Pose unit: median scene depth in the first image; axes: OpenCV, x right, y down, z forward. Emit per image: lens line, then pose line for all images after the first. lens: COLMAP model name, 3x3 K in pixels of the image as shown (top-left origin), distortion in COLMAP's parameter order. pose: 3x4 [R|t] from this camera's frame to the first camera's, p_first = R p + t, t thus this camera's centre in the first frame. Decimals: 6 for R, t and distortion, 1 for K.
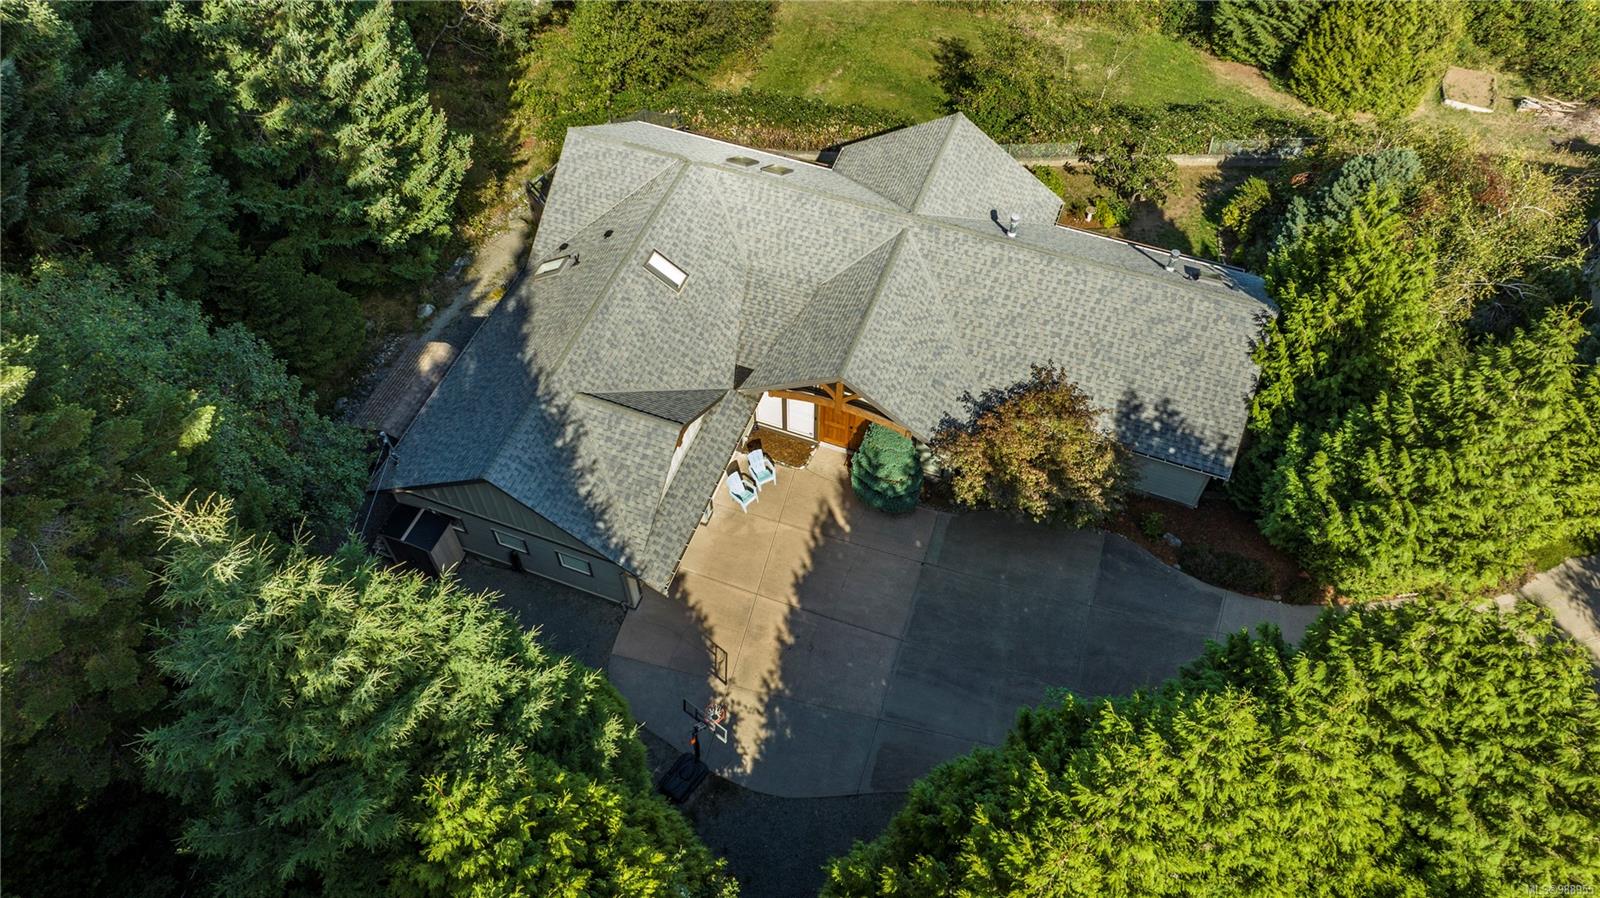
lens RADIAL K [[1125.8, 0, 802.5], [0, 1125.8, 459.9], [0, 0, 1]] dist [-0.034010, 0.033051]
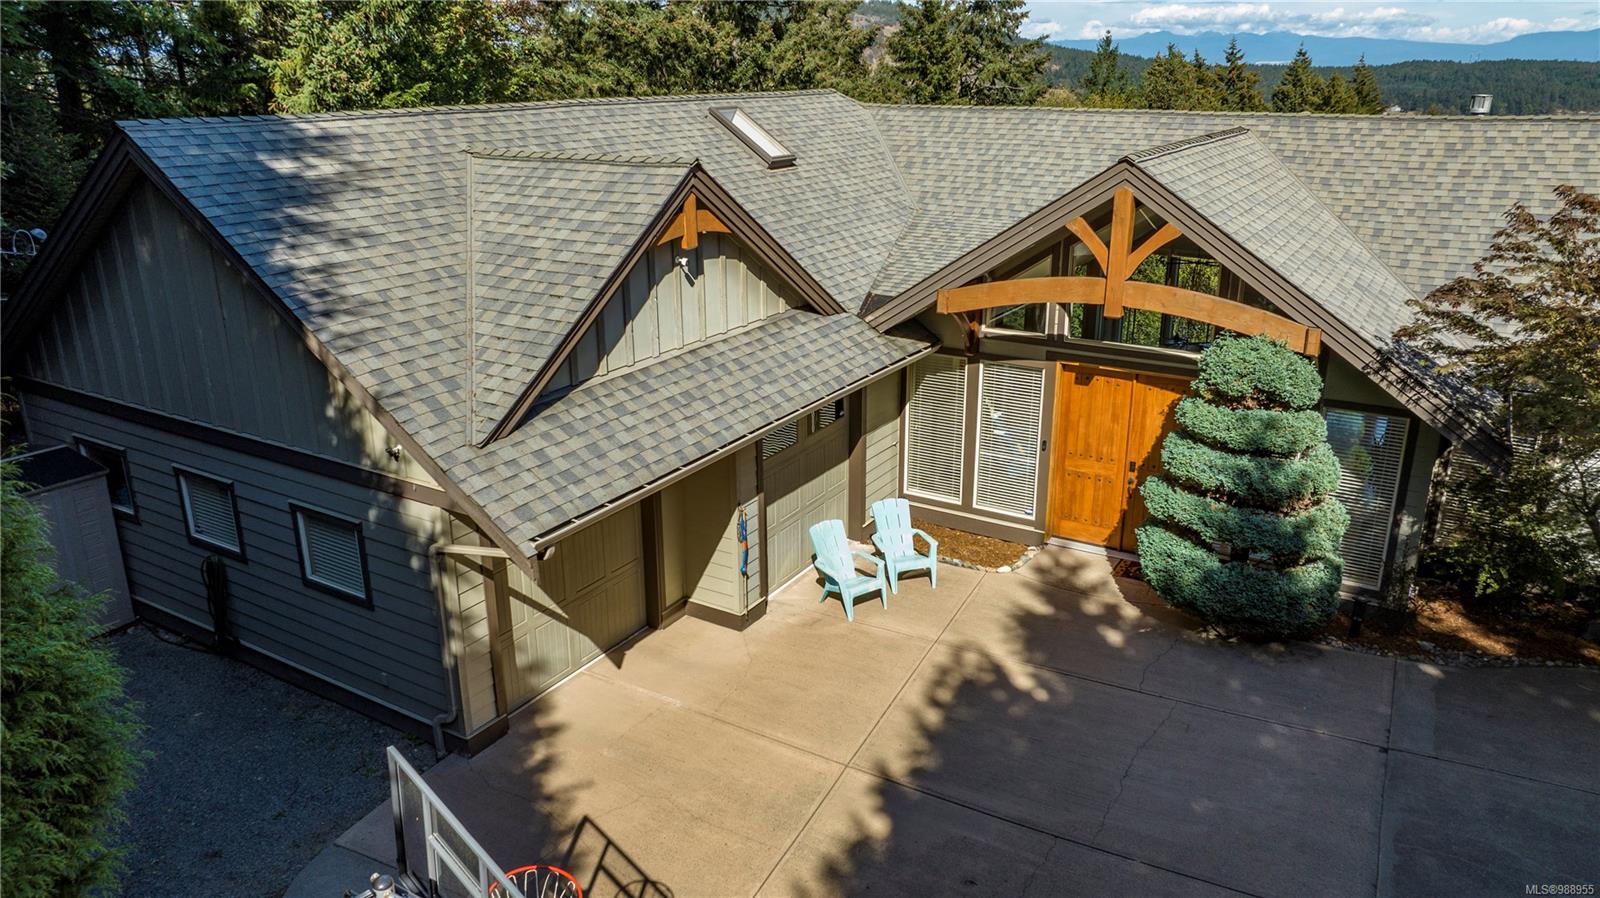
lens RADIAL K [[1125.8, 0, 807.8], [0, 1125.8, 446.9], [0, 0, 1]] dist [-0.034010, 0.033051]
pose [[0.982606, 0.058959, -0.176096, -0.001157], [-0.150560, 0.808029, -0.569580, 0.228213], [0.108709, 0.586185, 0.802851, 0.691500]]
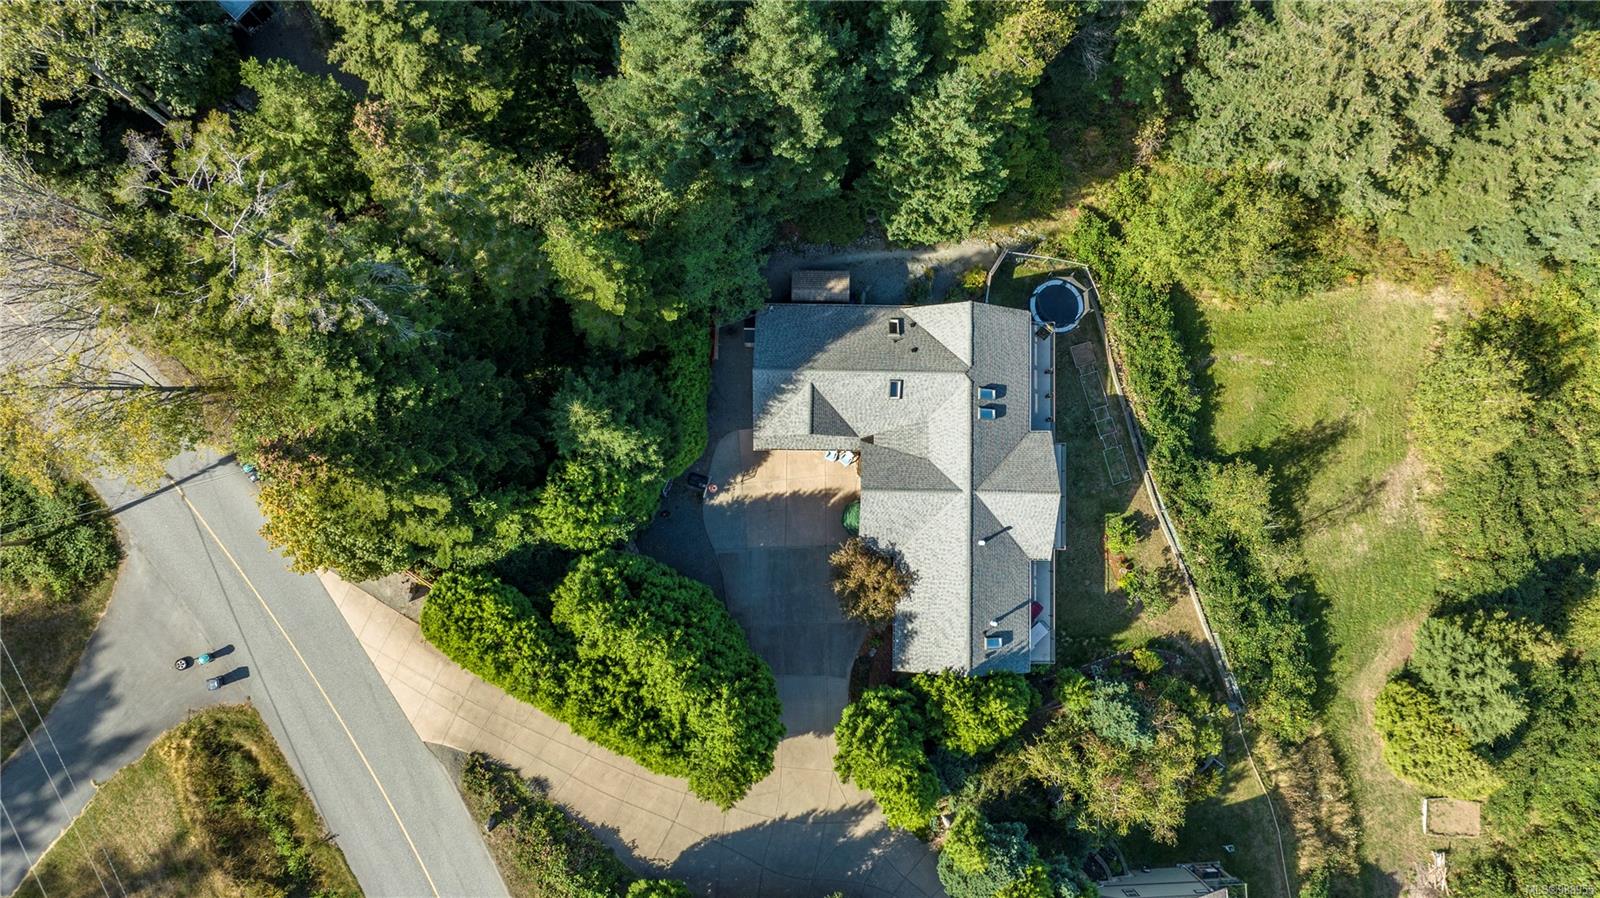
lens RADIAL K [[1125.8, 0, 796.0], [0, 1125.8, 437.8], [0, 0, 1]] dist [-0.034010, 0.033051]
pose [[0.327915, 0.942147, -0.069498, 0.046107], [-0.772967, 0.309871, 0.553626, -1.129464], [0.543133, -0.127823, 0.829860, -0.804061]]
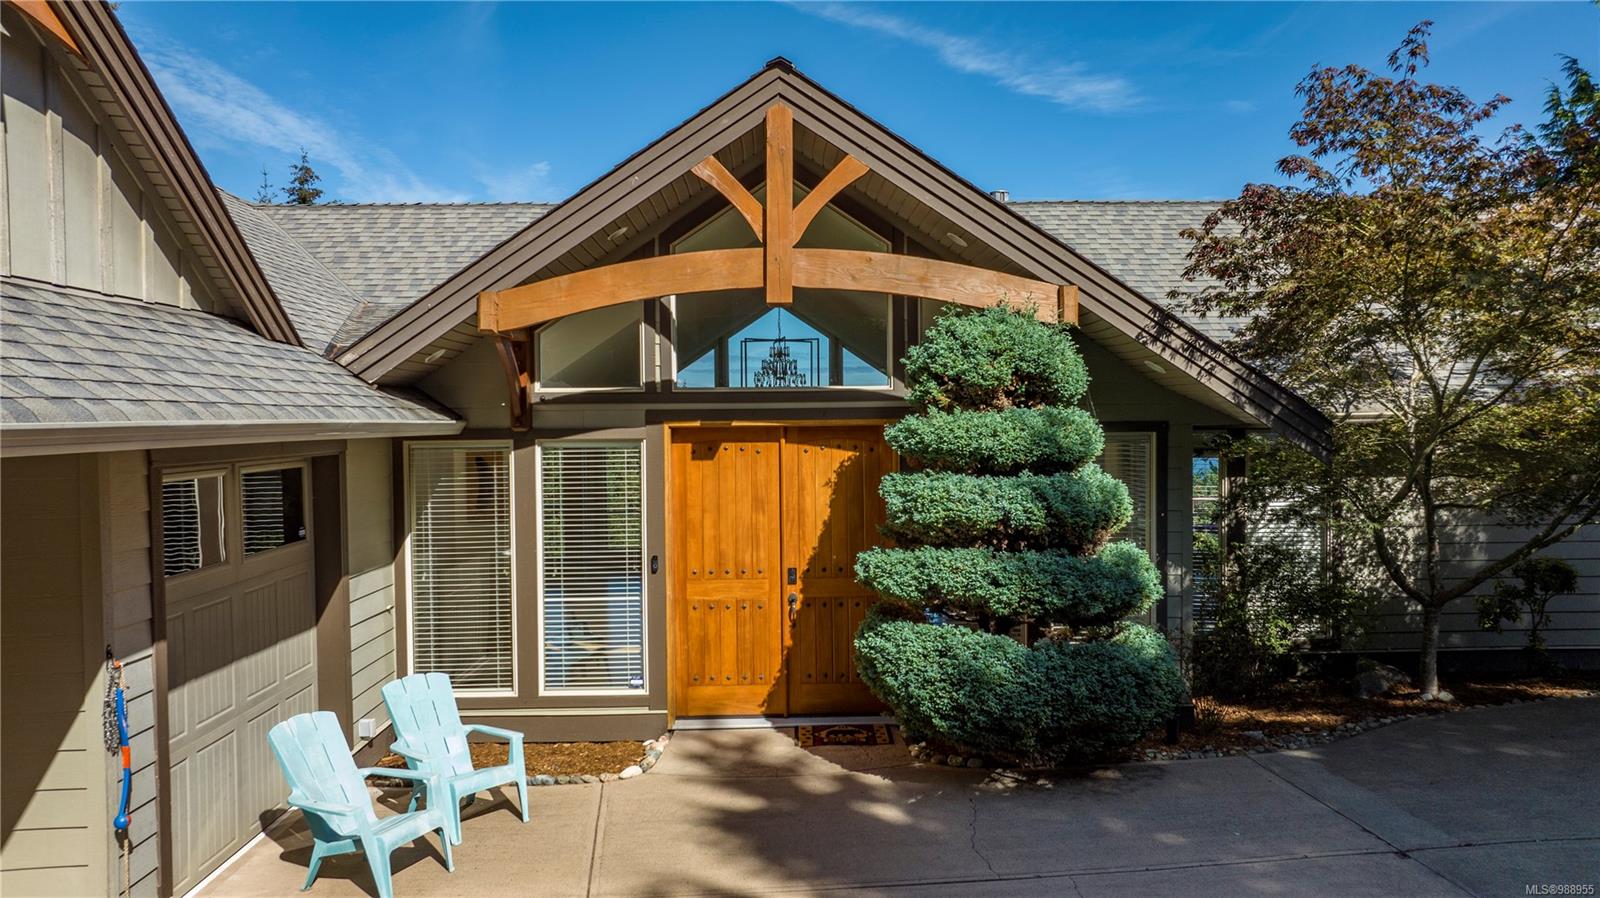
lens RADIAL K [[1125.8, 0, 810.9], [0, 1125.8, 444.0], [0, 0, 1]] dist [-0.034010, 0.033051]
pose [[0.925402, -0.015552, 0.378668, -0.056541], [0.313446, 0.593044, -0.741653, 0.161831], [-0.213033, 0.805020, 0.553679, 0.871003]]
